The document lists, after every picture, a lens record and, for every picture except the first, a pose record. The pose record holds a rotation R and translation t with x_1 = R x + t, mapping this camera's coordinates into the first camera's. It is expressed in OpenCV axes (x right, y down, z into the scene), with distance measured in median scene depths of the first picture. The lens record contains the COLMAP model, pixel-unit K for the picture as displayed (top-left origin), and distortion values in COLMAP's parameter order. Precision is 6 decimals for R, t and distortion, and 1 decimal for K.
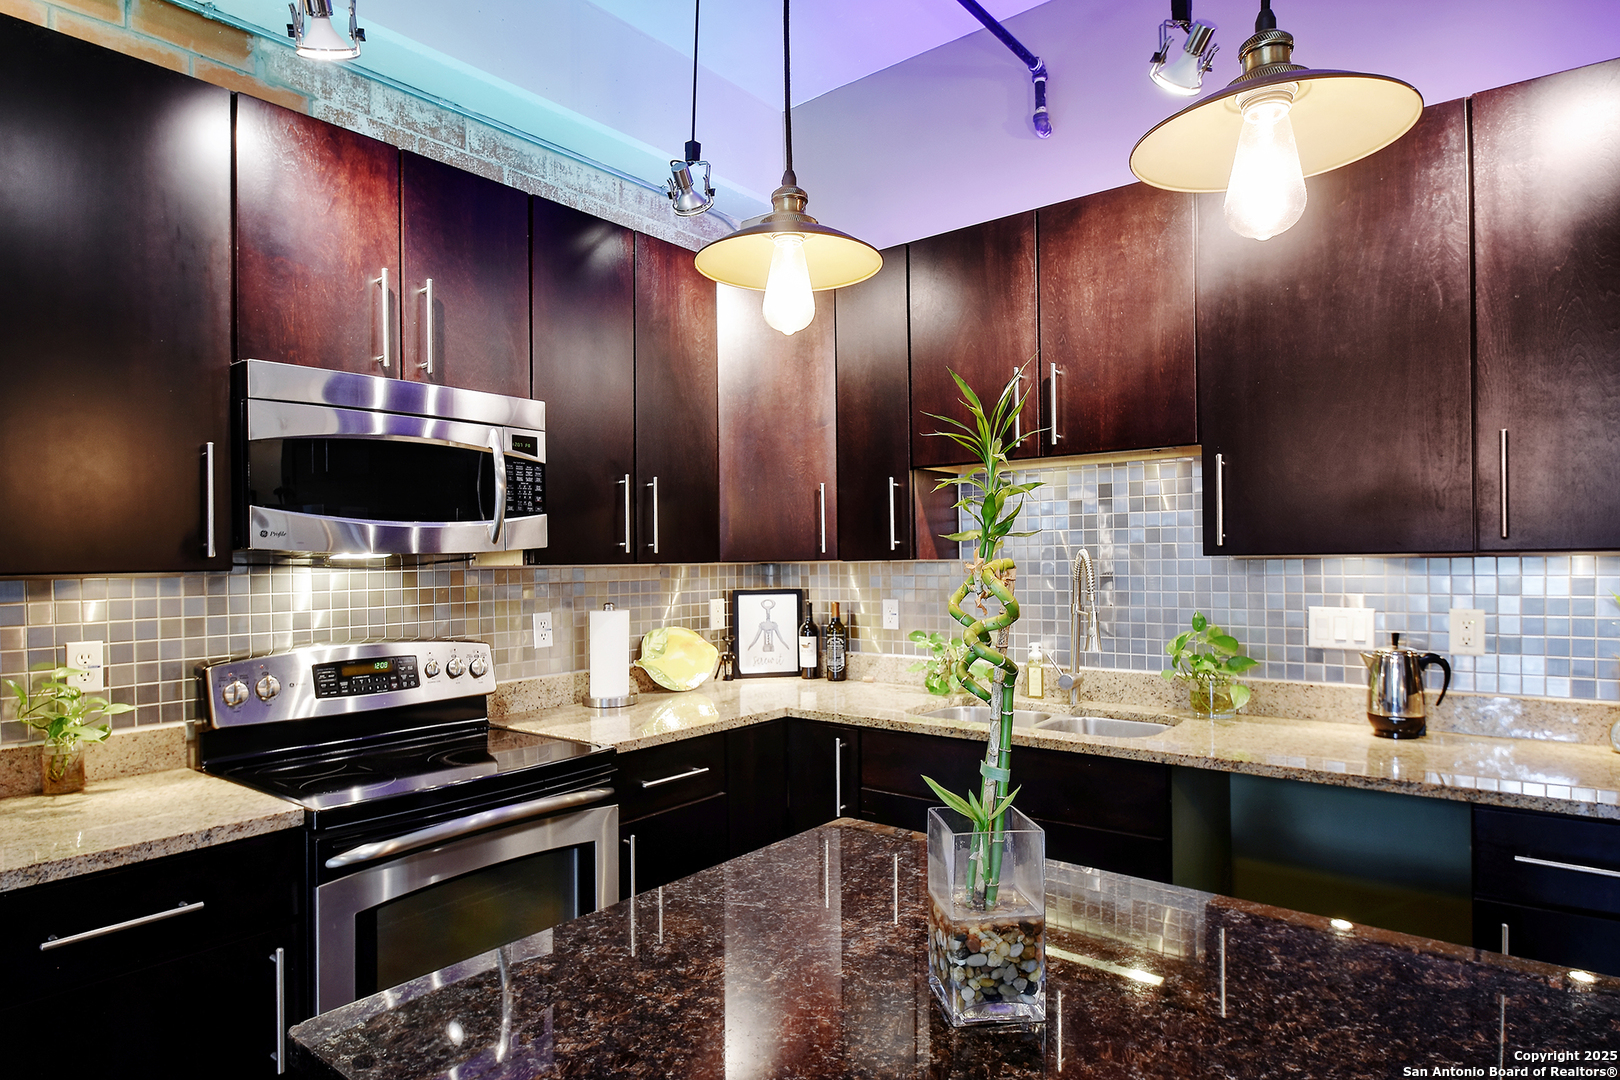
lens RADIAL K [[898.8, 0, 811.3], [0, 898.8, 568.9], [0, 0, 1]] dist [-0.018239, 0.000332]
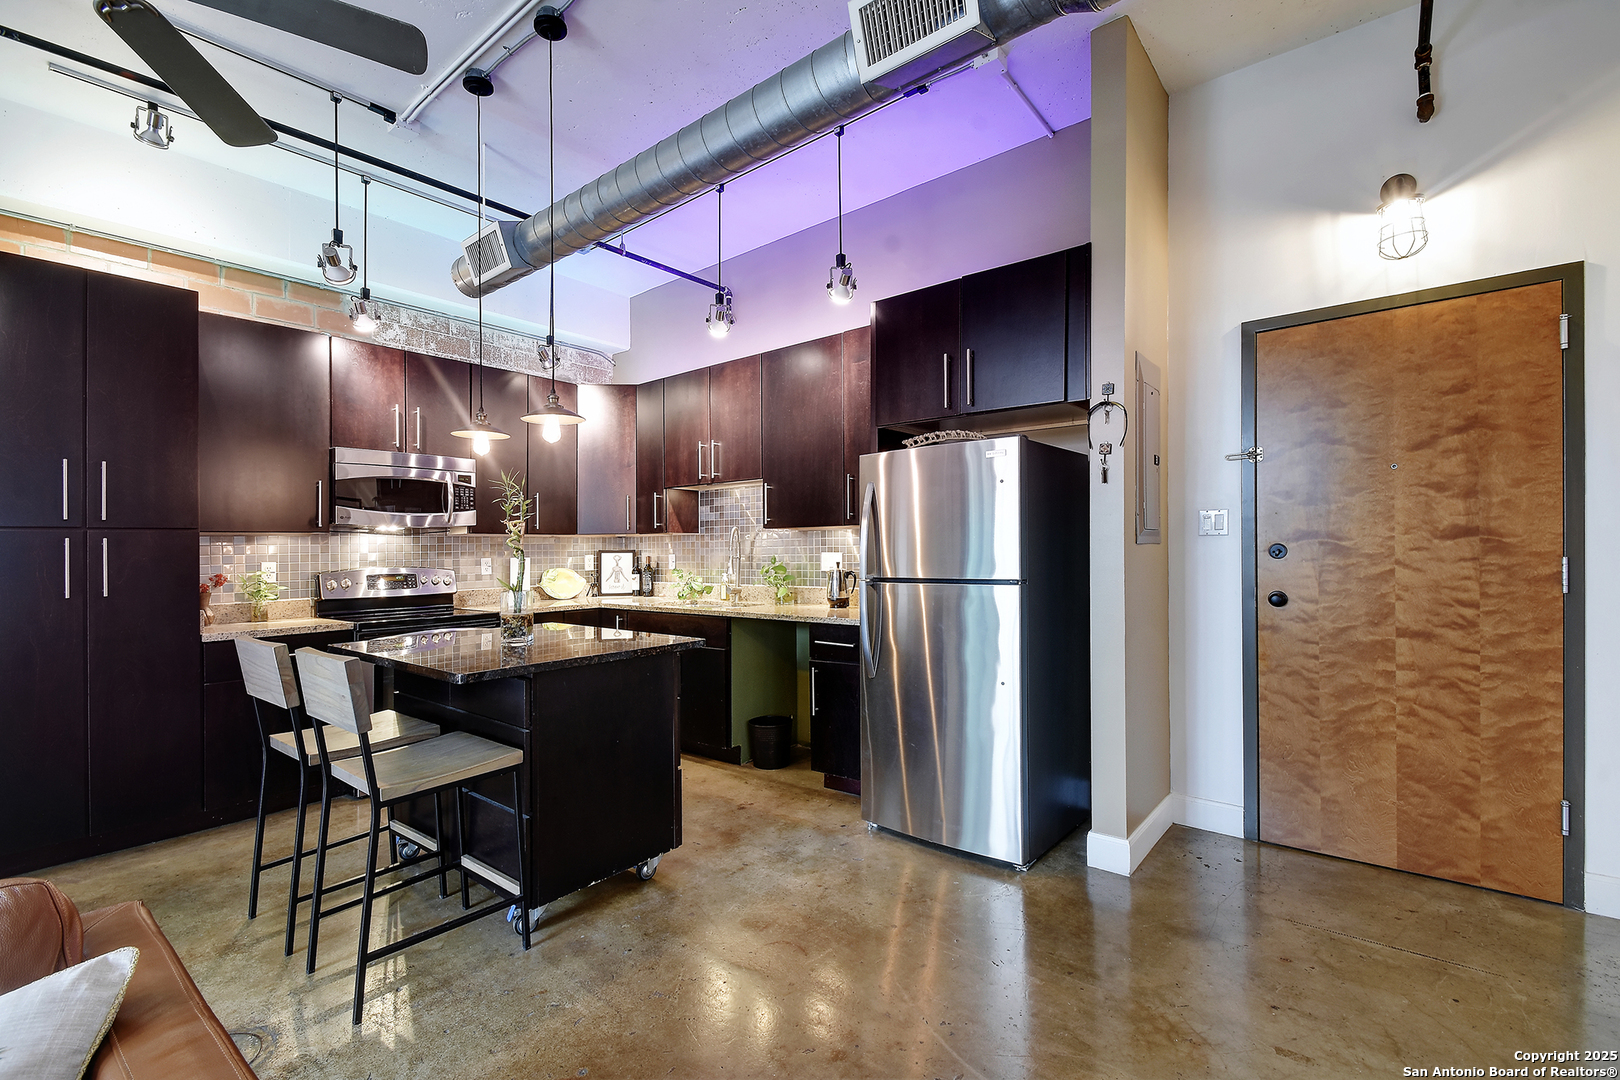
lens RADIAL K [[713.4, 0, 810.5], [0, 713.4, 553.6], [0, 0, 1]] dist [-0.000084, -0.000137]
pose [[0.999843, 0.001754, -0.017614, 0.564794], [-0.001843, 0.999986, -0.005036, 0.053384], [0.017605, 0.005068, 0.999832, -0.747966]]
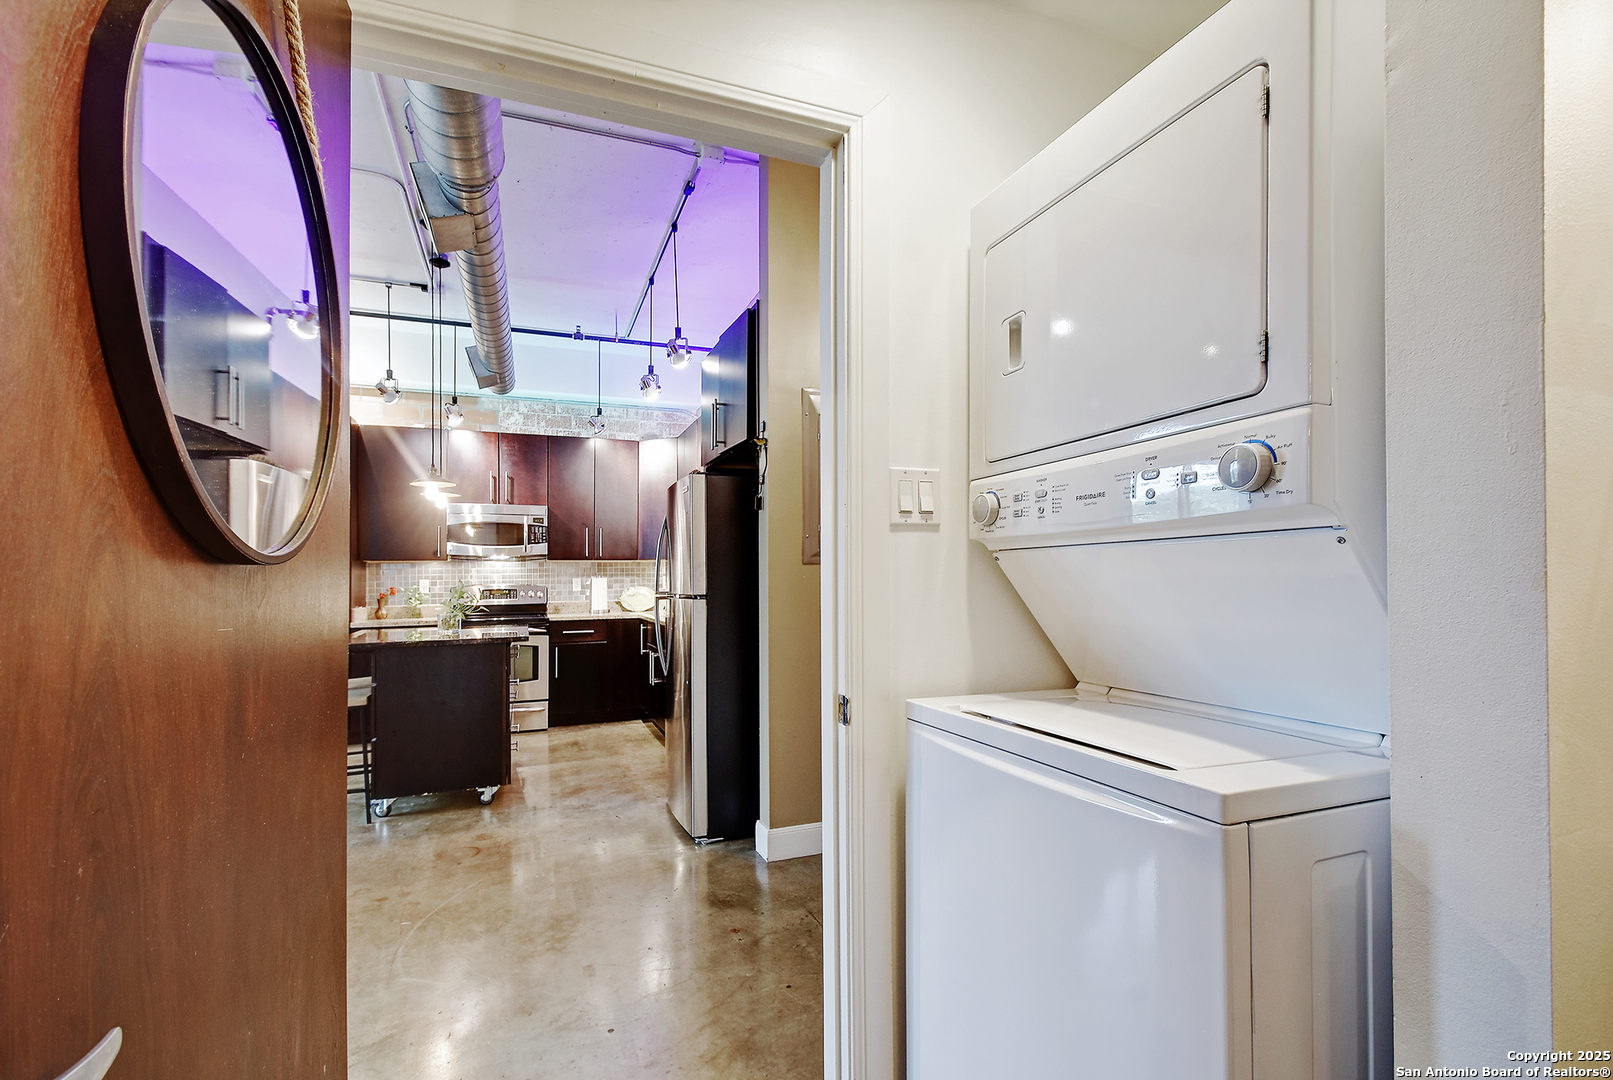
lens RADIAL K [[724.6, 0, 813.3], [0, 724.6, 566.1], [0, 0, 1]] dist [0.018284, -0.000241]
pose [[0.865261, -0.005078, -0.501297, 1.721342], [-0.005231, 0.999803, -0.019158, 0.060276], [0.501295, 0.019199, 0.865063, -0.672214]]
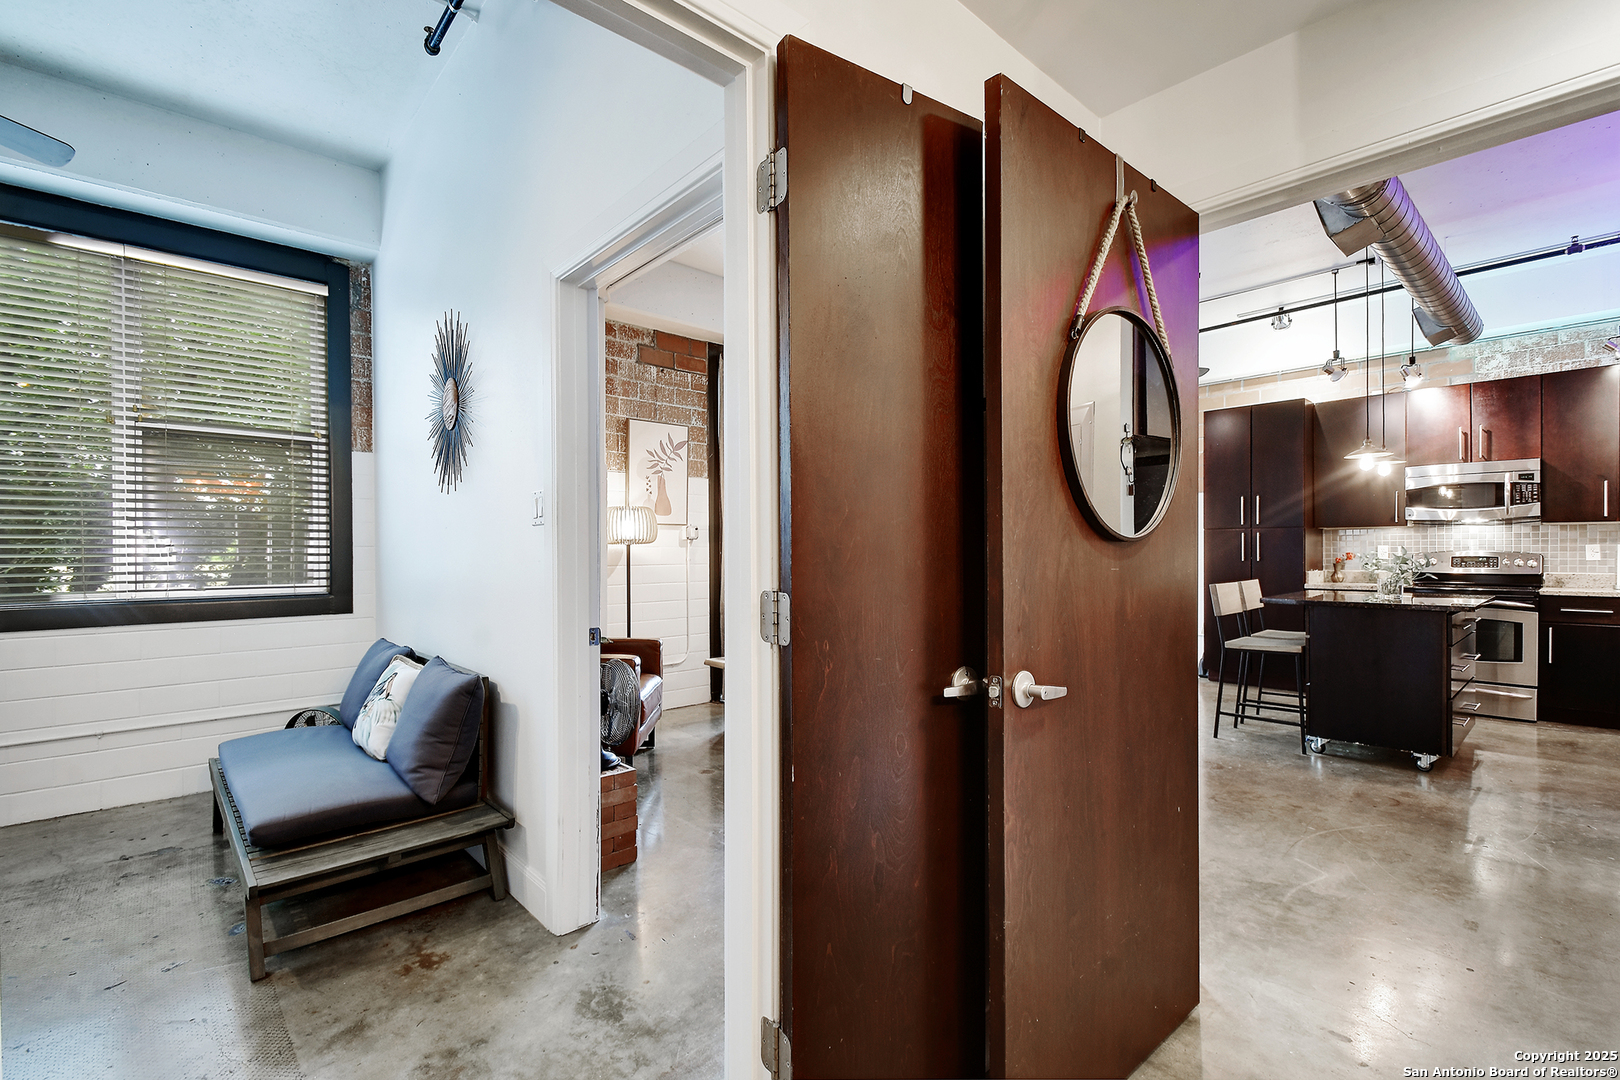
lens RADIAL K [[729.0, 0, 810.0], [0, 729.0, 540.0], [0, 0, 1]] dist [-0.003175, -0.000744]
pose [[-0.165531, 0.000228, -0.986205, 2.092948], [-0.005094, 0.999986, 0.001086, 0.054442], [0.986191, 0.005204, -0.165528, -0.704966]]
